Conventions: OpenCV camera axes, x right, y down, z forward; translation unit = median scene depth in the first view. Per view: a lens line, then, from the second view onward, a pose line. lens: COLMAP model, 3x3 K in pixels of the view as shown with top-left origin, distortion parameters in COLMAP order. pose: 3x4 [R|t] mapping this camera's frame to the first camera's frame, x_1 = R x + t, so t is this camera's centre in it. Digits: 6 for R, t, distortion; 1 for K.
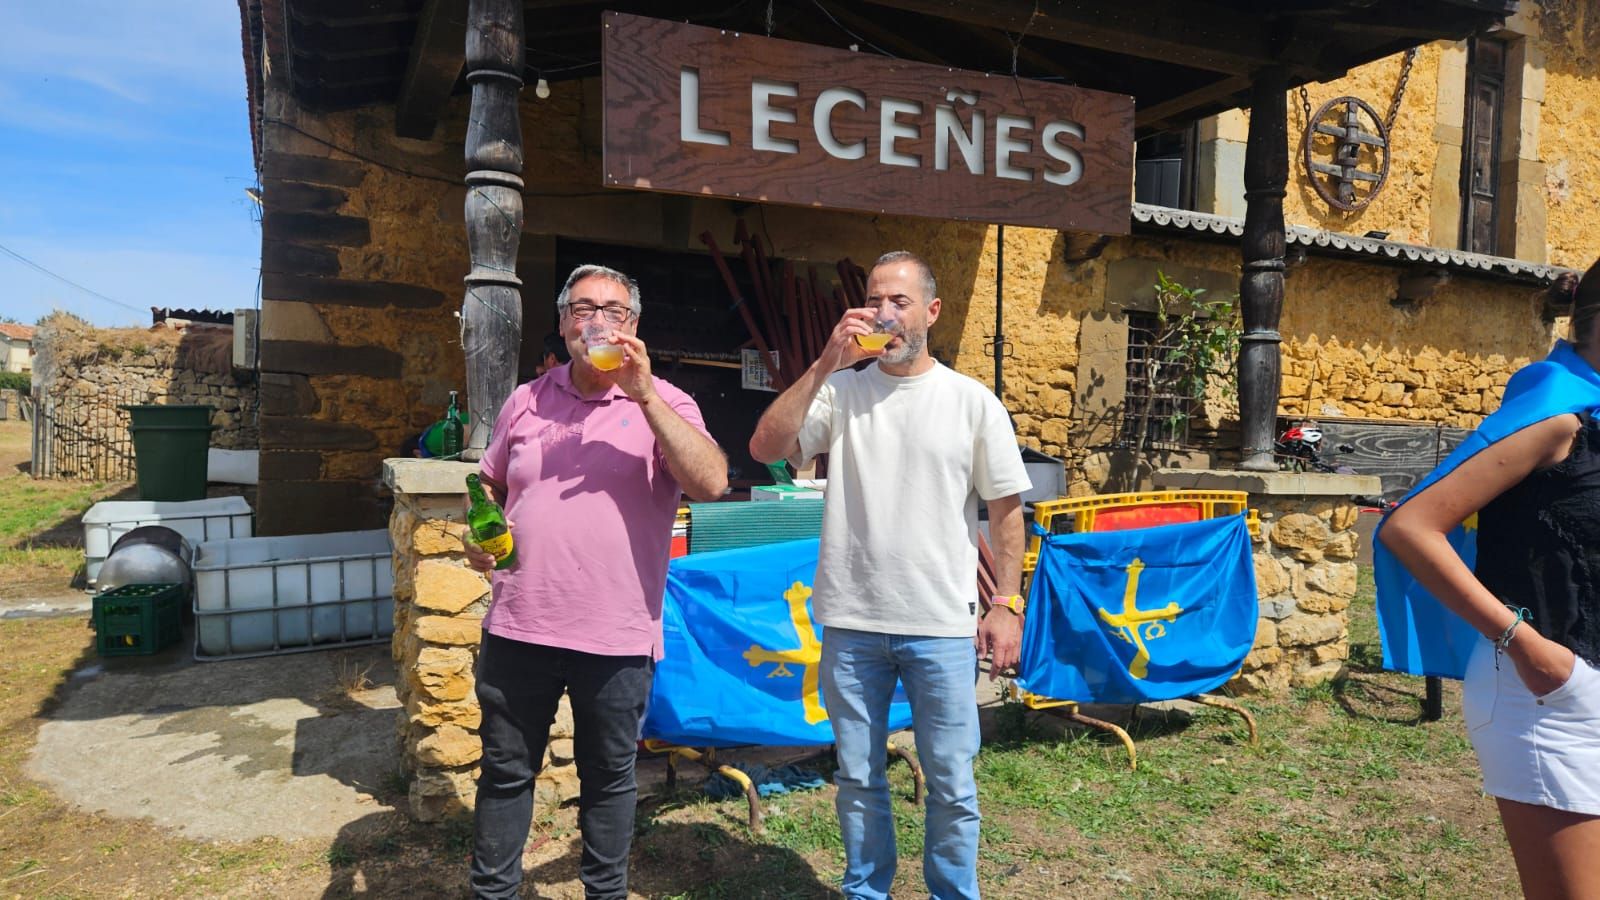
lens RADIAL K [[1067.8, 0, 774.3], [0, 1067.8, 448.5], [0, 0, 1]] dist [0.074951, -0.063935]
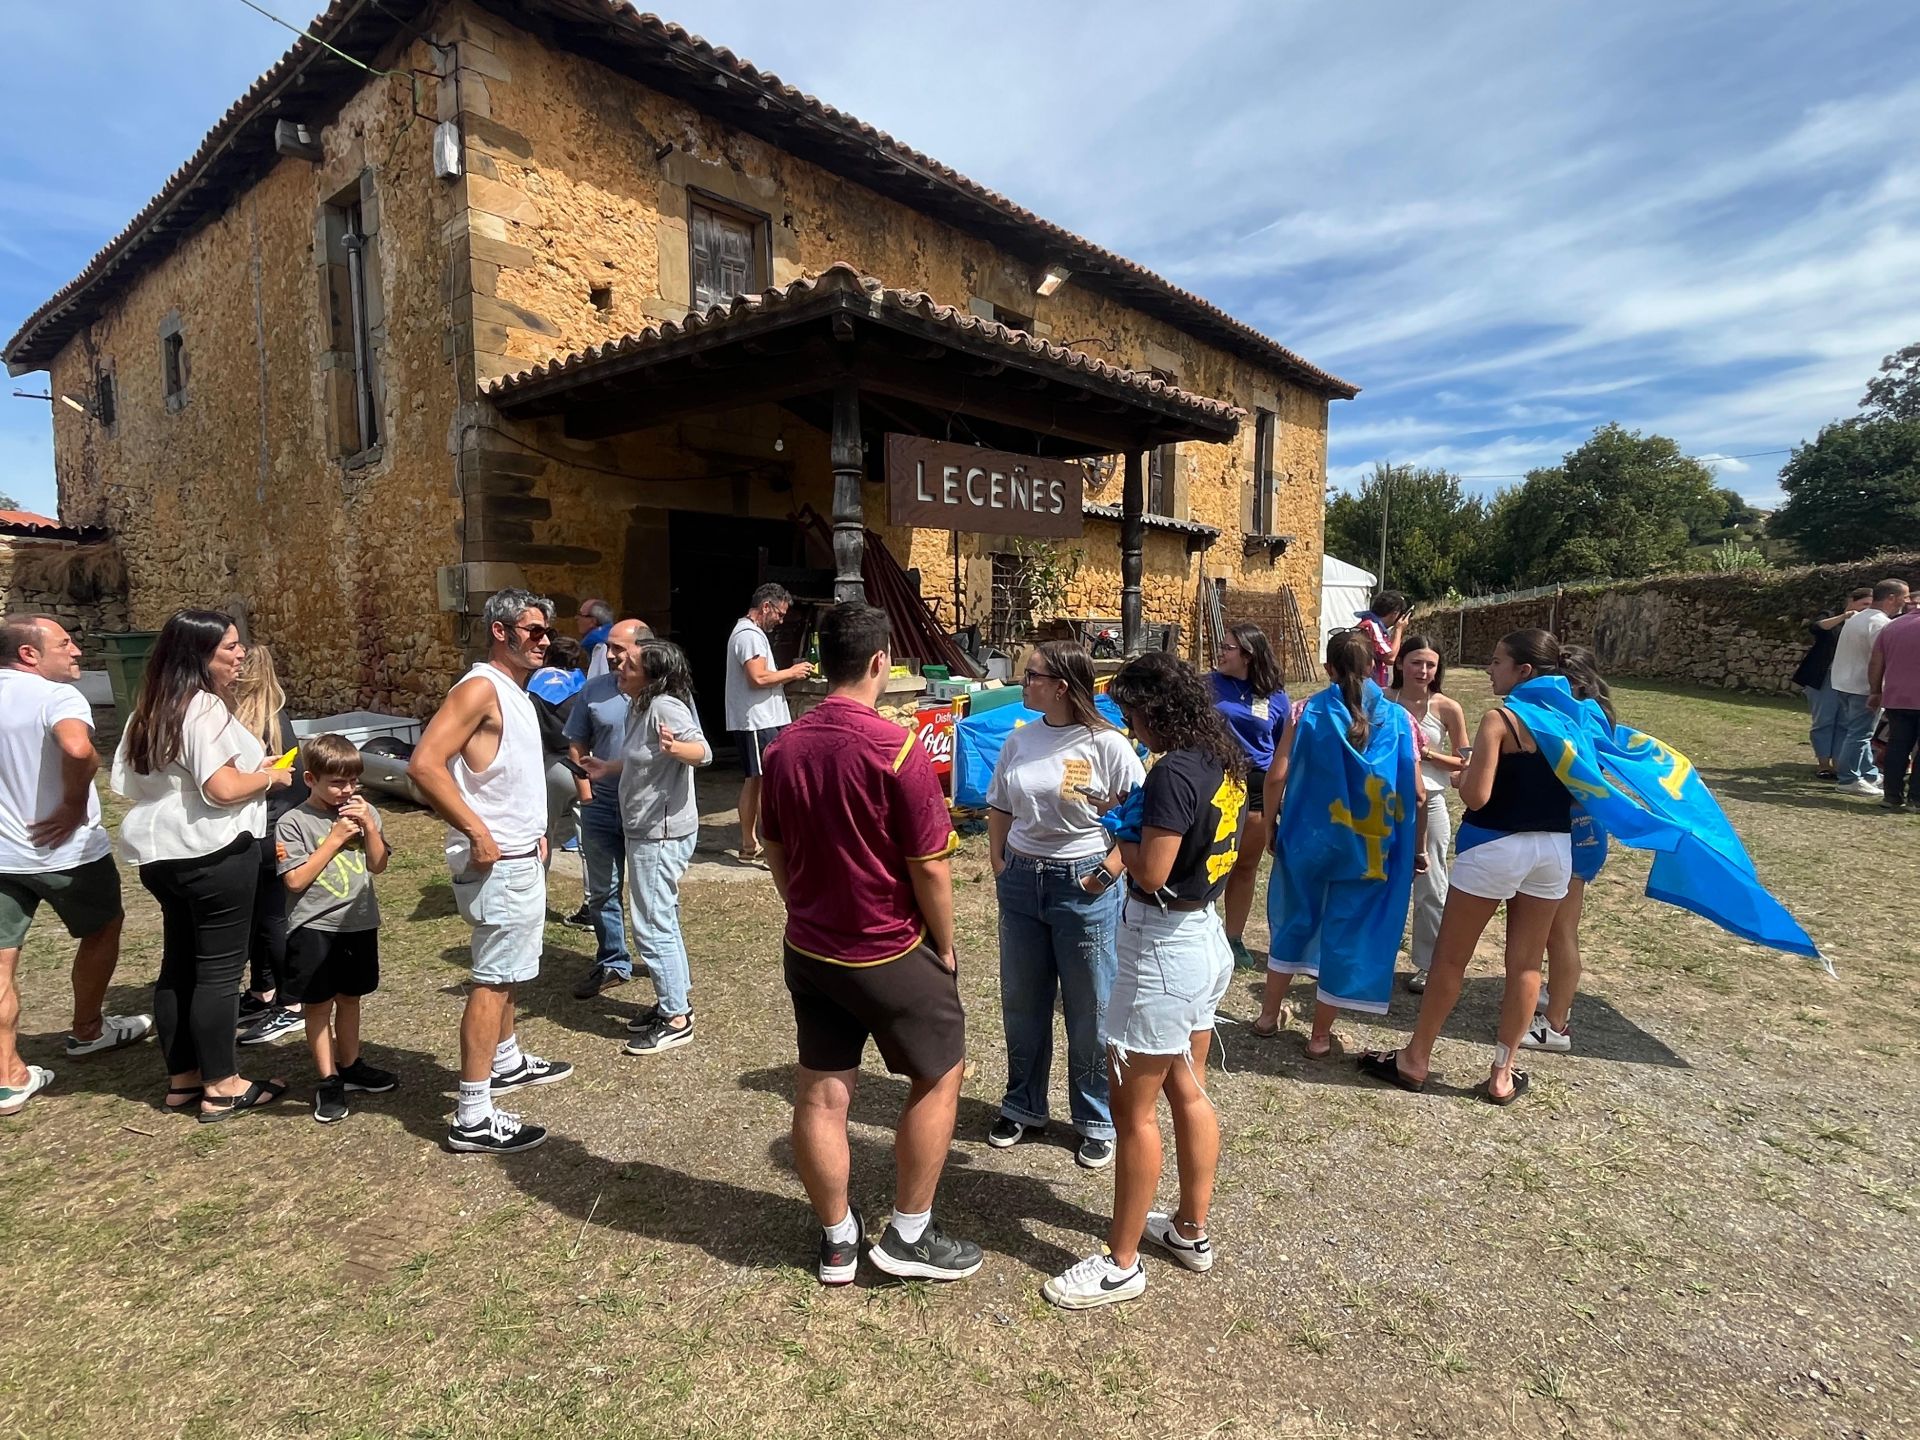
lens RADIAL K [[1005.3, 0, 952.3], [0, 1005.3, 733.0], [0, 0, 1]] dist [-0.004362, 0.001524]
pose [[0.896425, -0.076992, 0.436457, -0.373391], [0.031727, 0.993417, 0.110077, -0.033319], [-0.442058, -0.084828, 0.892966, -0.281911]]
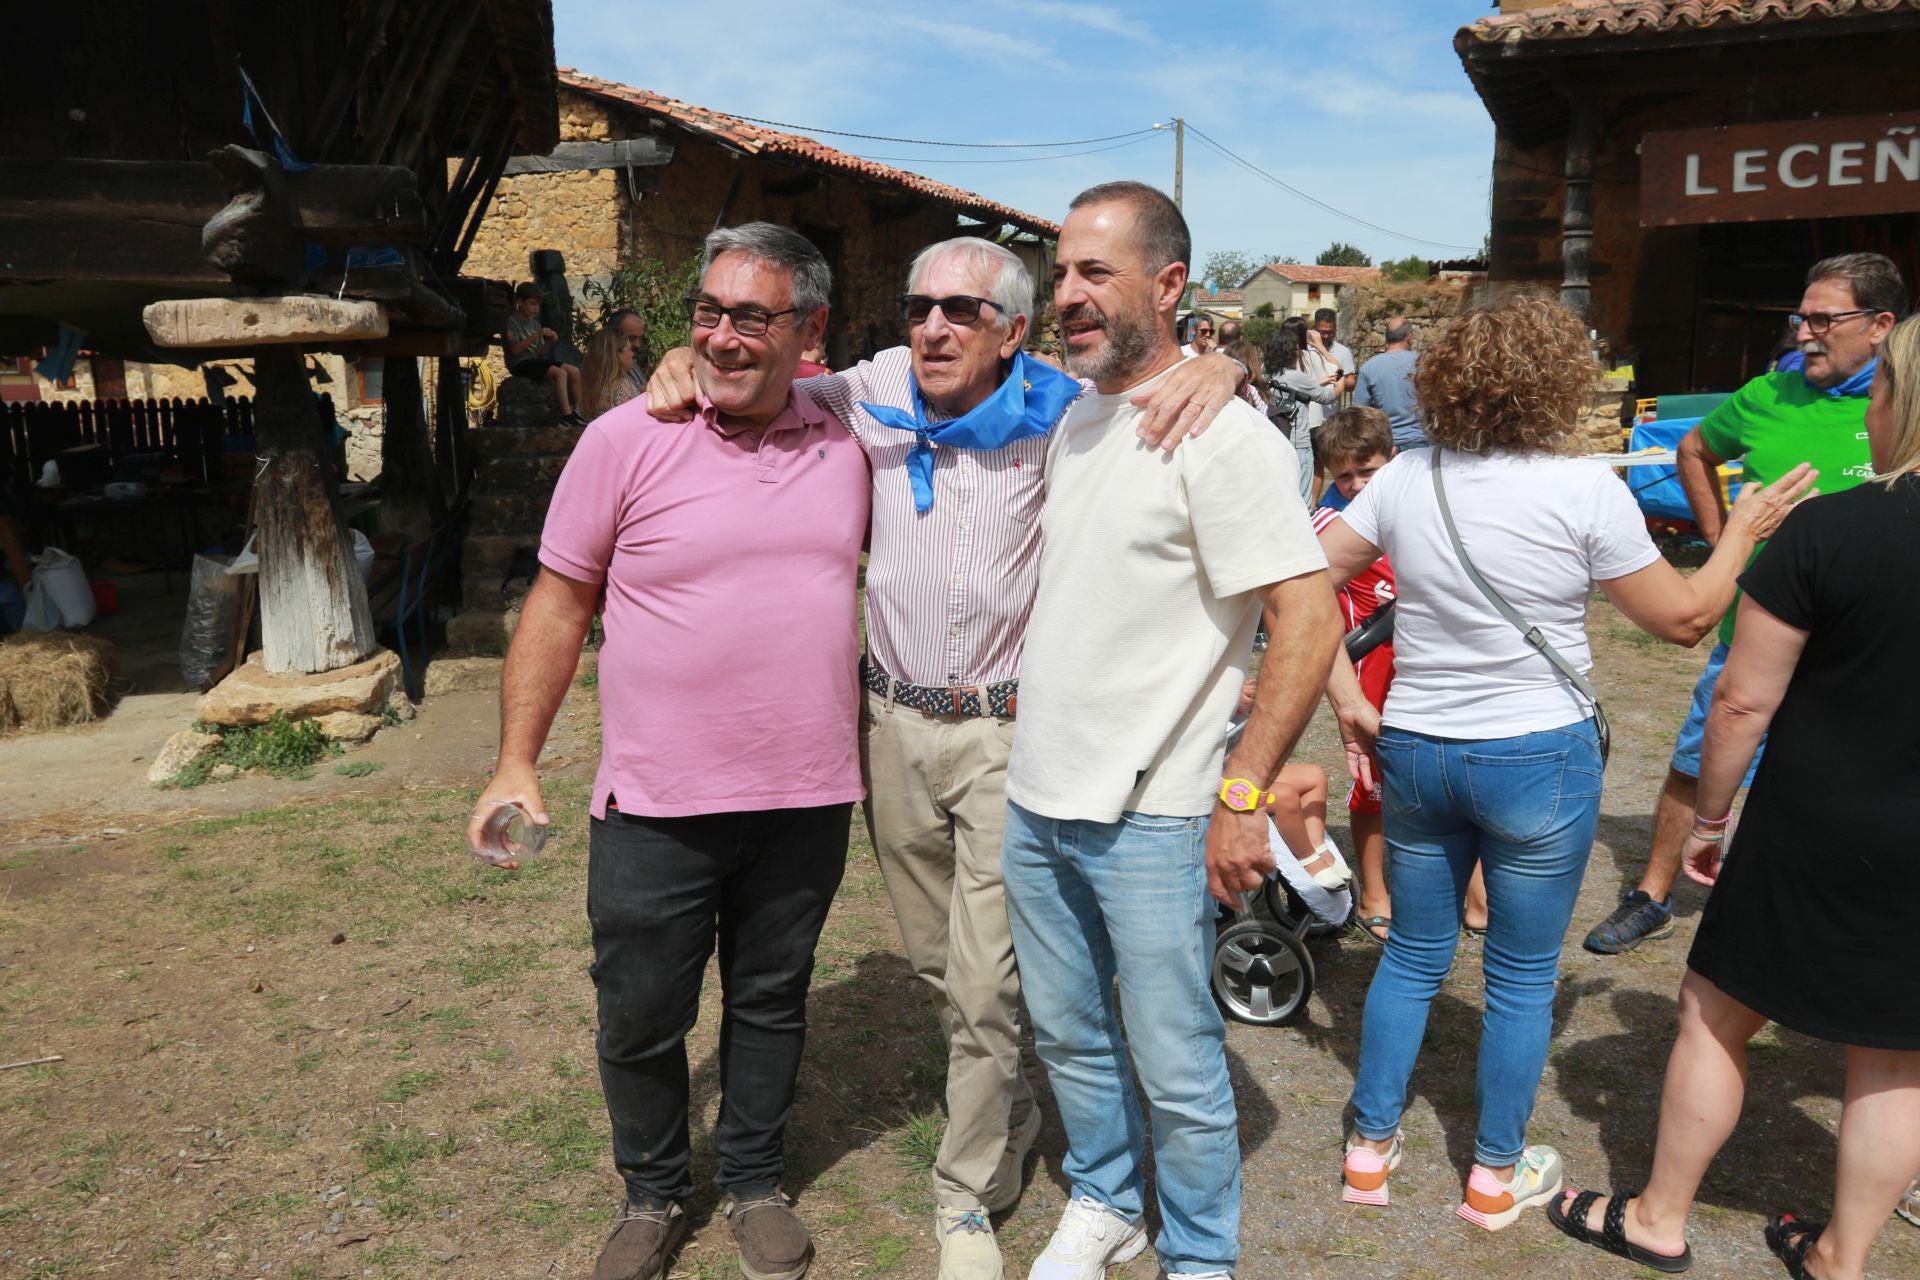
lens RADIAL K [[1486.4, 0, 949.8], [0, 1486.4, 659.9], [0, 0, 1]] dist [-0.093583, 0.053668]
pose [[0.674268, 0.106282, -0.730799, 0.418227], [0.022282, 0.986211, 0.163986, 0.024451], [0.738151, -0.126855, 0.662602, -0.720298]]
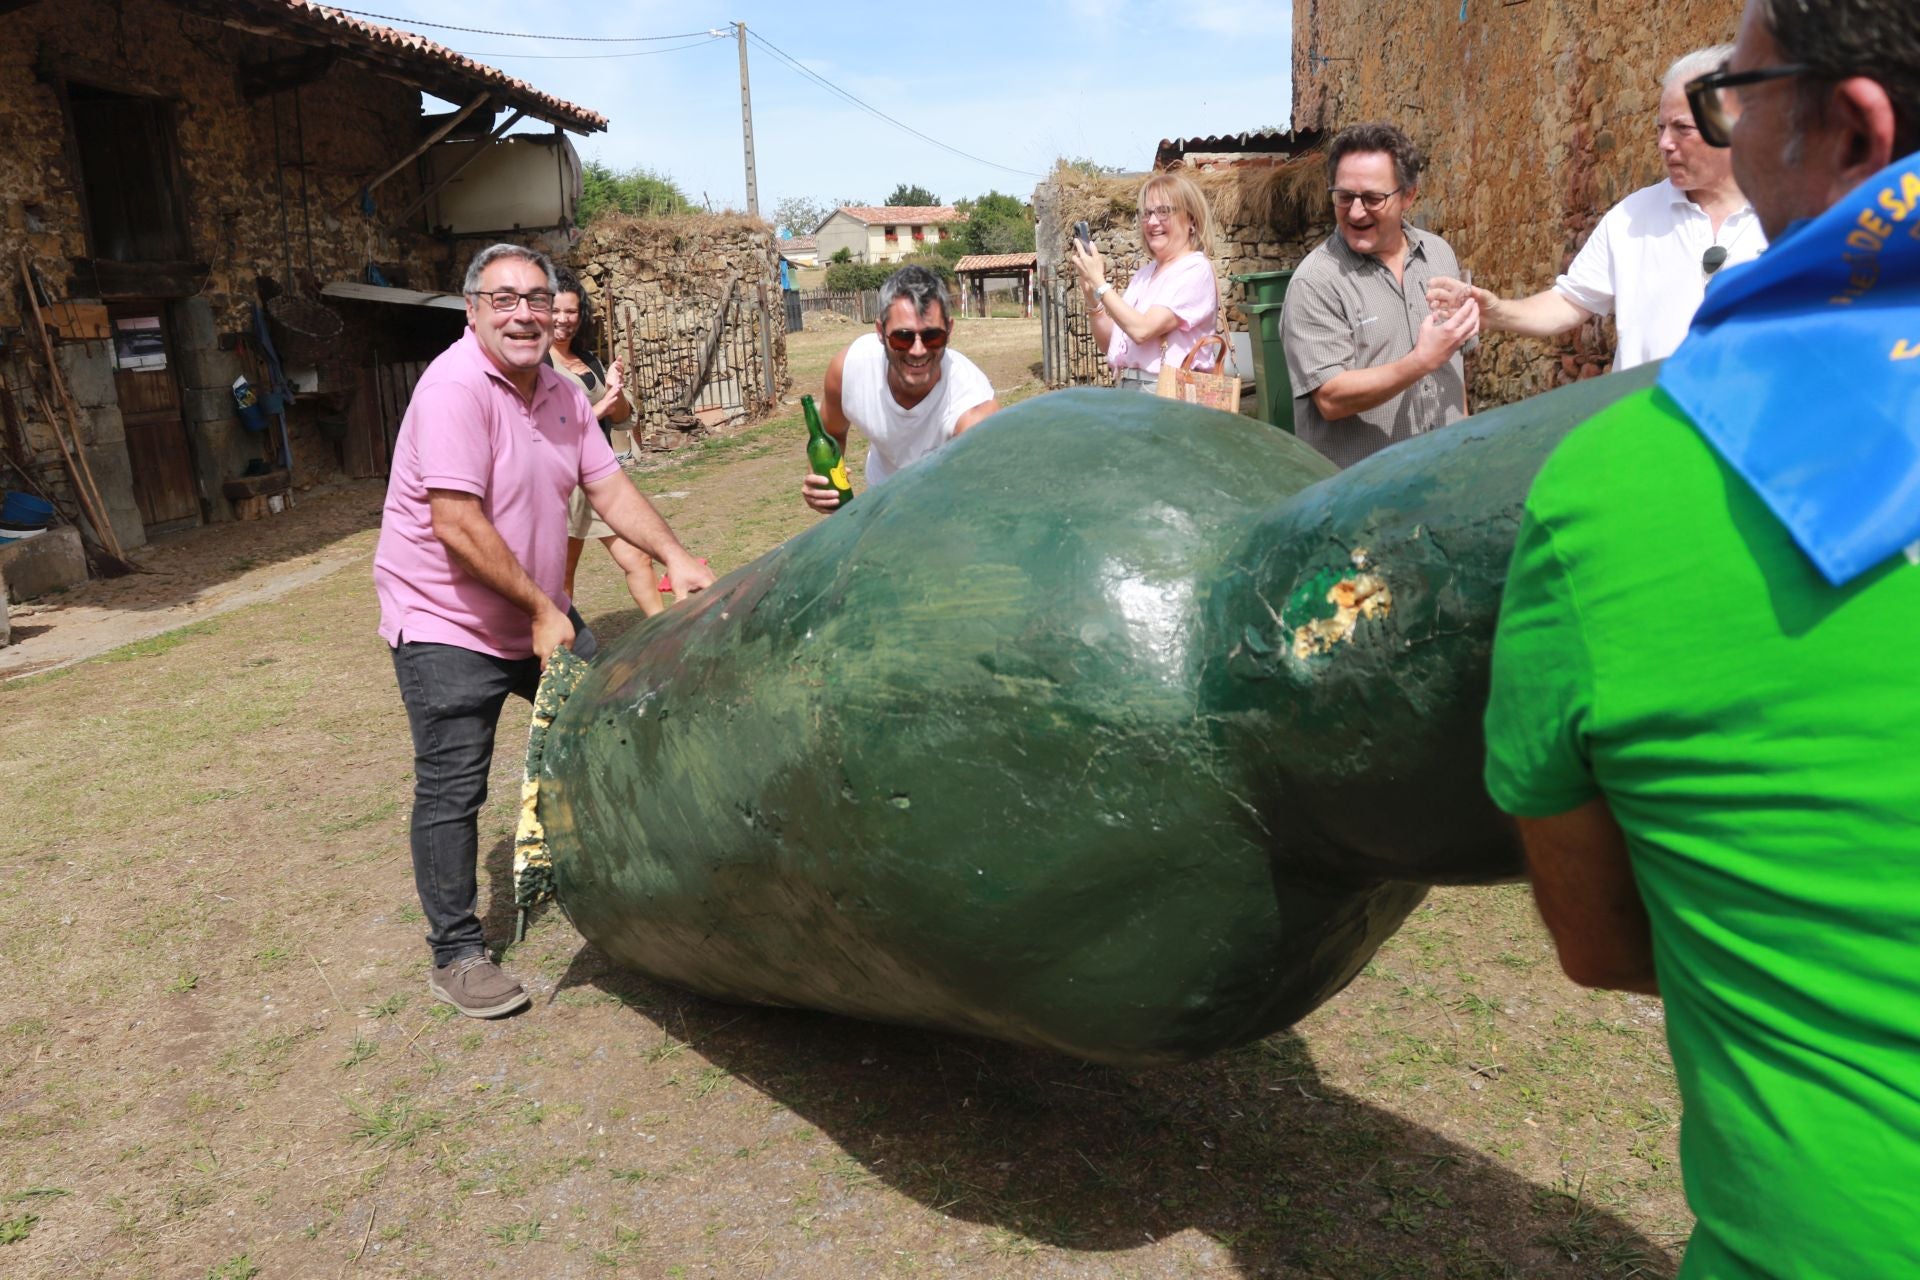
lens RADIAL K [[1486.4, 0, 944.6], [0, 1486.4, 650.3], [0, 0, 1]] dist [-0.093583, 0.053668]
pose [[0.848678, 0.042651, -0.527188, -0.323881], [0.074675, 0.977097, 0.199263, -0.009815], [0.523612, -0.208478, 0.826055, 0.106359]]
